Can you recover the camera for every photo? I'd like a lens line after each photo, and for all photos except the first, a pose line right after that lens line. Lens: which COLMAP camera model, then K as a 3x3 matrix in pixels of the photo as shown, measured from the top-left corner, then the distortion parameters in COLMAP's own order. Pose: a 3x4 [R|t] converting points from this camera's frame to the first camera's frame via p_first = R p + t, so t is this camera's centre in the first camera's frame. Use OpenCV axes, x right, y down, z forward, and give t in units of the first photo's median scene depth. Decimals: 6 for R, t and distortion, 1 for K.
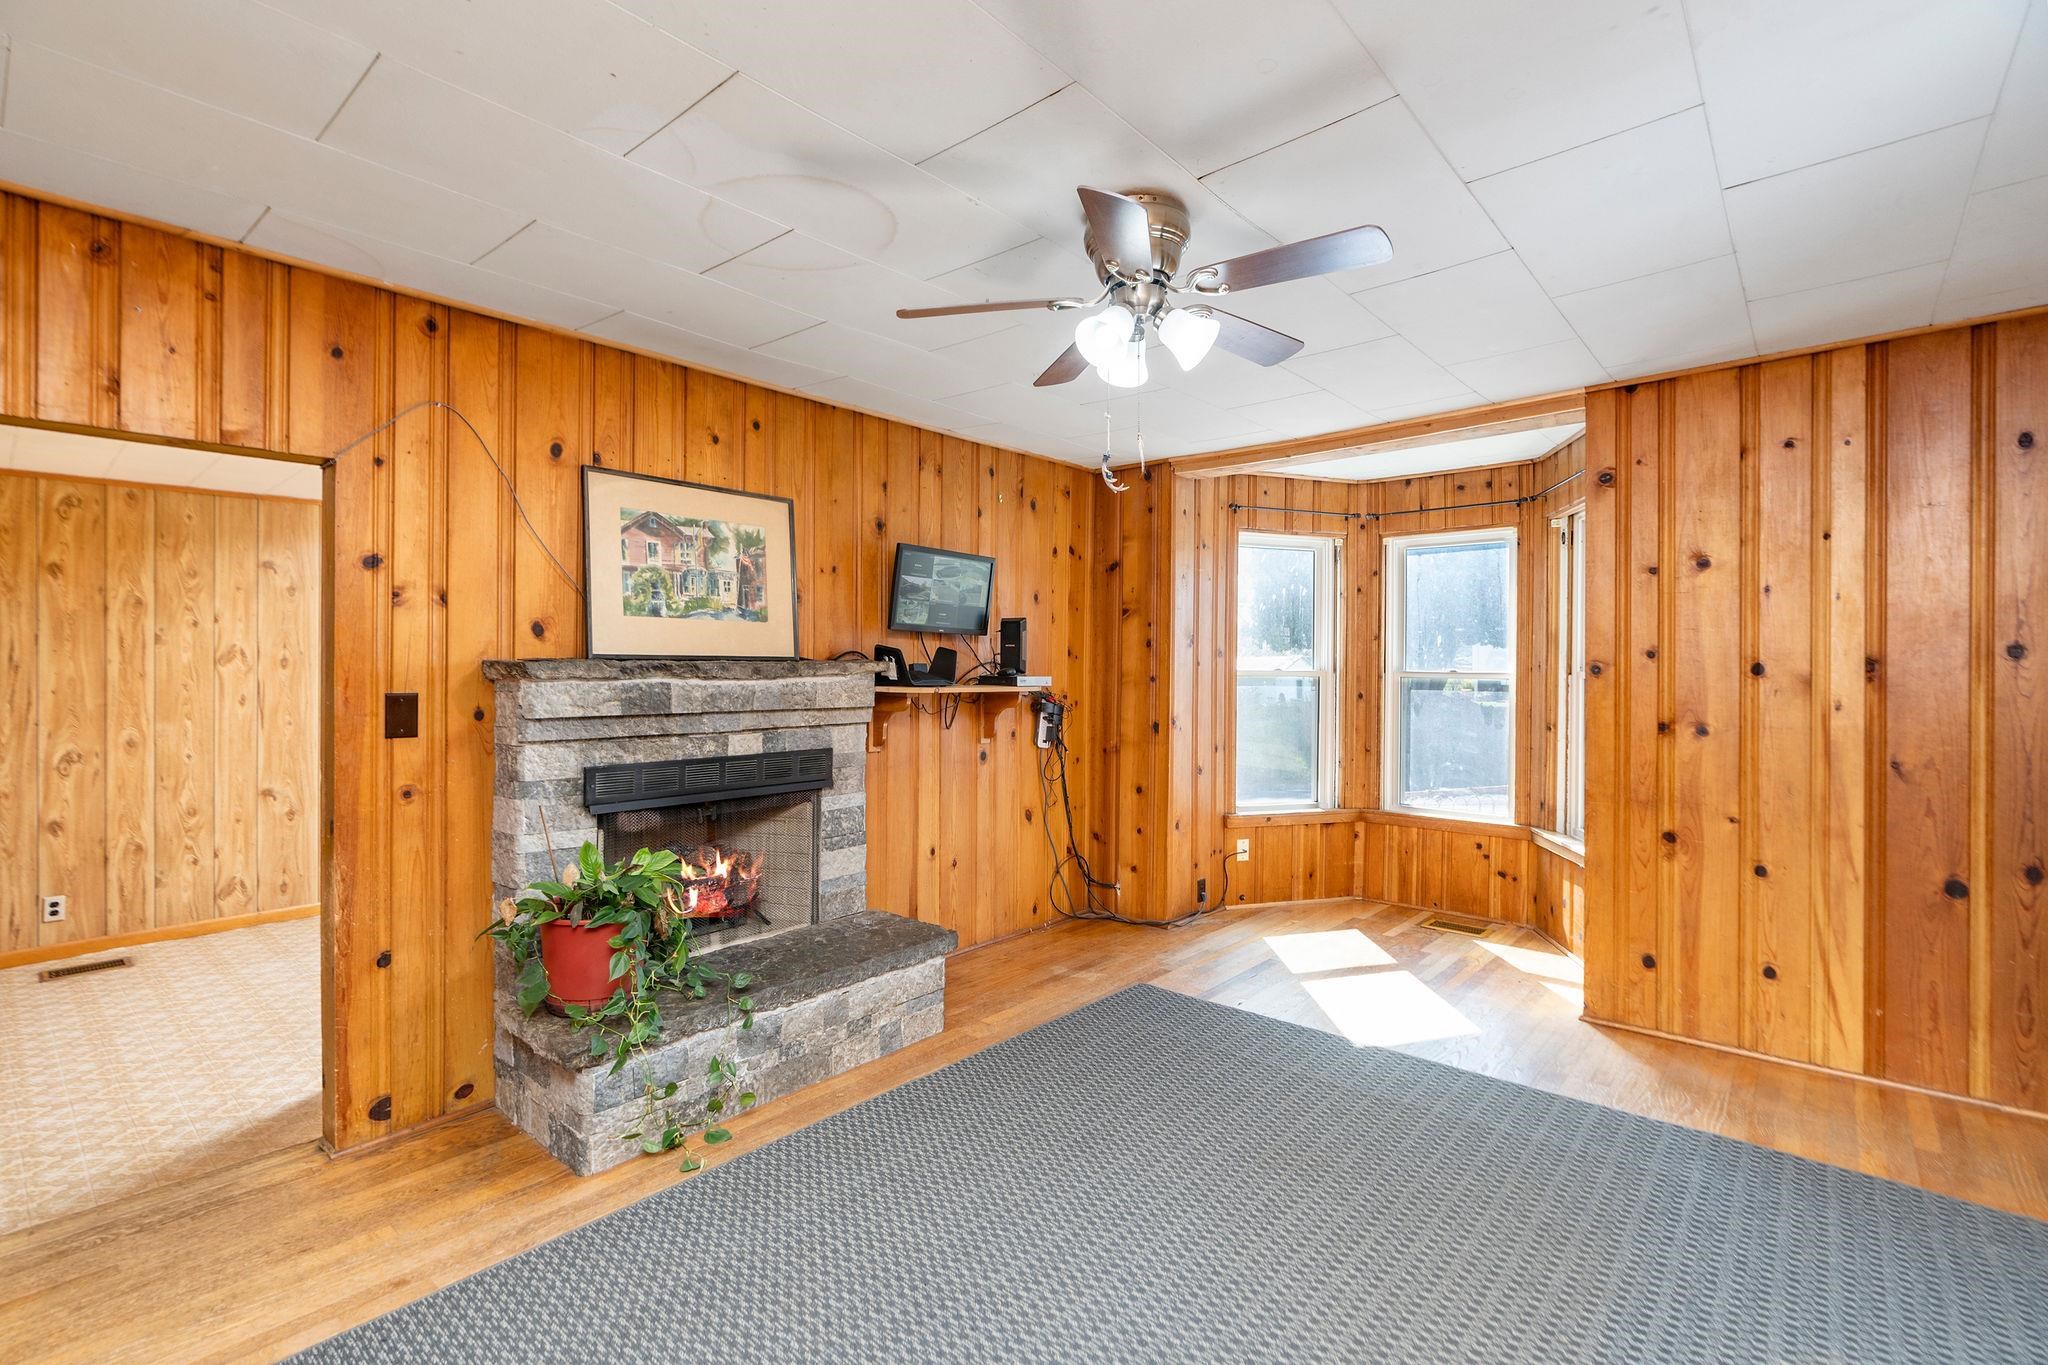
lens RADIAL K [[942.2, 0, 1024.1], [0, 942.2, 674.2], [0, 0, 1]] dist [-0.001521, 0.000038]
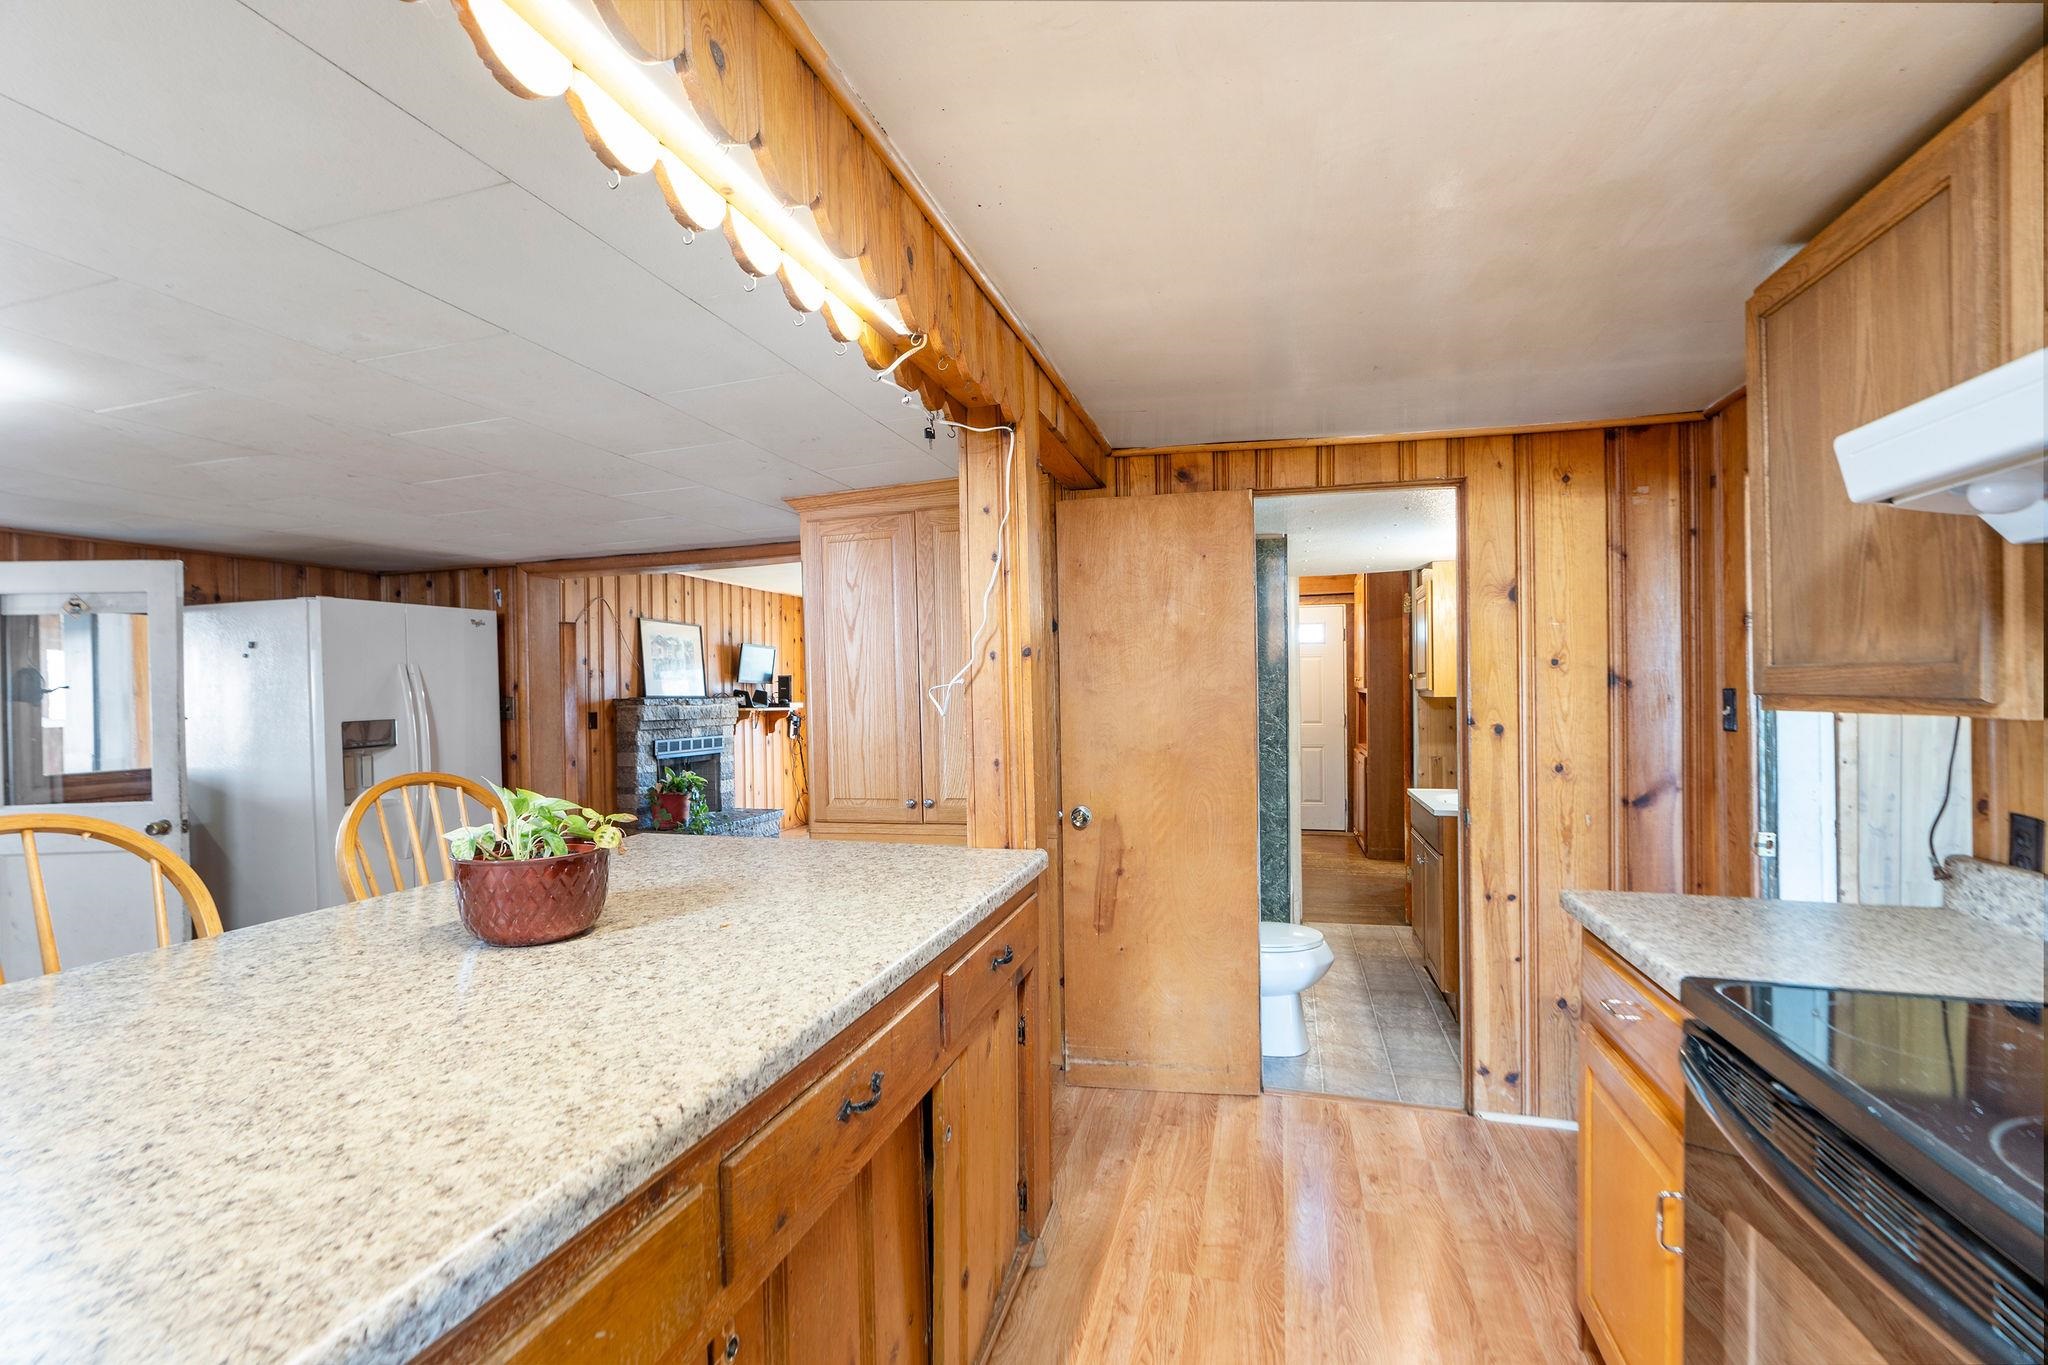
lens RADIAL K [[942.2, 0, 1017.9], [0, 942.2, 693.6], [0, 0, 1]] dist [-0.001521, 0.000038]
pose [[0.904464, -0.011693, 0.426389, -0.446481], [0.015720, 0.999859, -0.005926, 0.001628], [-0.426259, 0.012063, 0.904521, -1.149578]]
